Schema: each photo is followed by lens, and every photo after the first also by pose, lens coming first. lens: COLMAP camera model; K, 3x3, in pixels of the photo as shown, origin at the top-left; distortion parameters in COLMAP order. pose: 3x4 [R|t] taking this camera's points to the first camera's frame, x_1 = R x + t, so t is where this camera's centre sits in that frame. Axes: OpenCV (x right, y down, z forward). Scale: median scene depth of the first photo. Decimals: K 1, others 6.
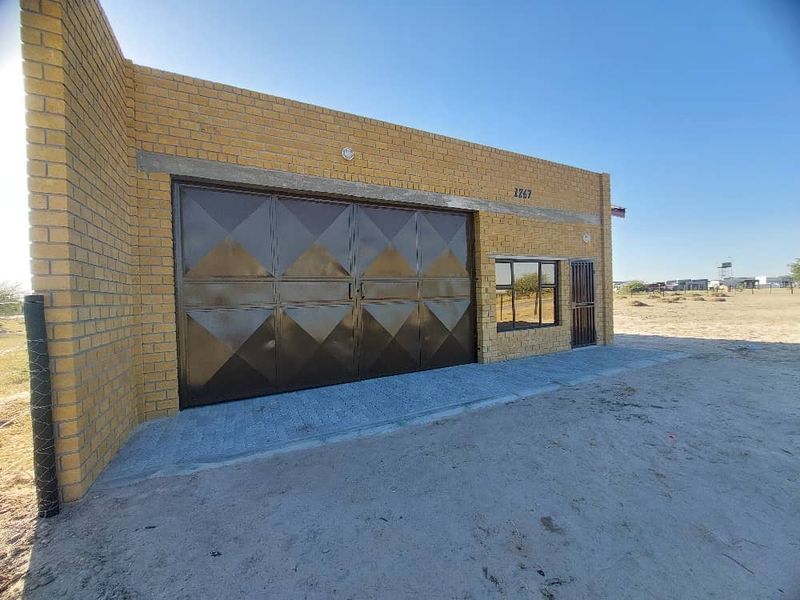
lens RADIAL K [[318.1, 0, 394.4], [0, 318.1, 298.8], [0, 0, 1]] dist [-0.010184, 0.000064]
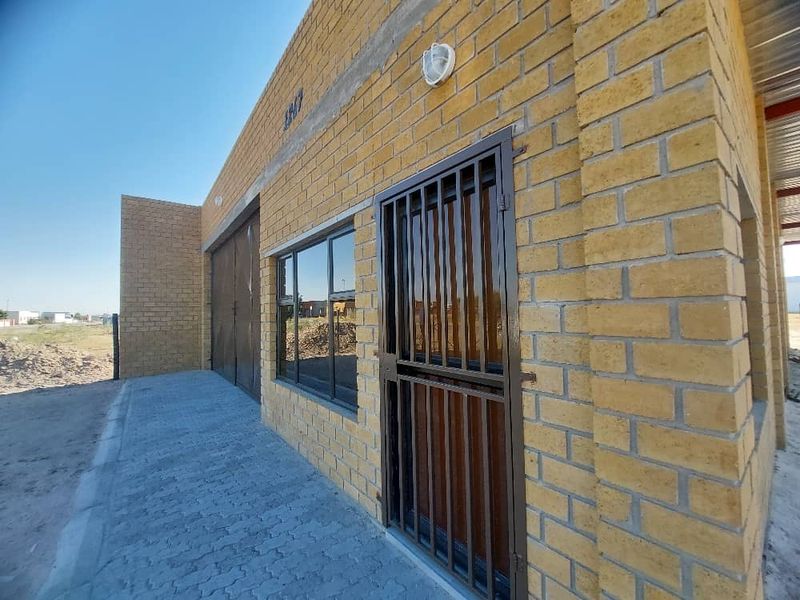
lens RADIAL K [[319.0, 0, 395.4], [0, 319.0, 297.5], [0, 0, 1]] dist [-0.016591, 0.003024]
pose [[0.205499, -0.012945, -0.978572, 1.402498], [0.010975, 0.999880, -0.010922, -0.056458], [0.978596, -0.008496, 0.205616, 1.614975]]
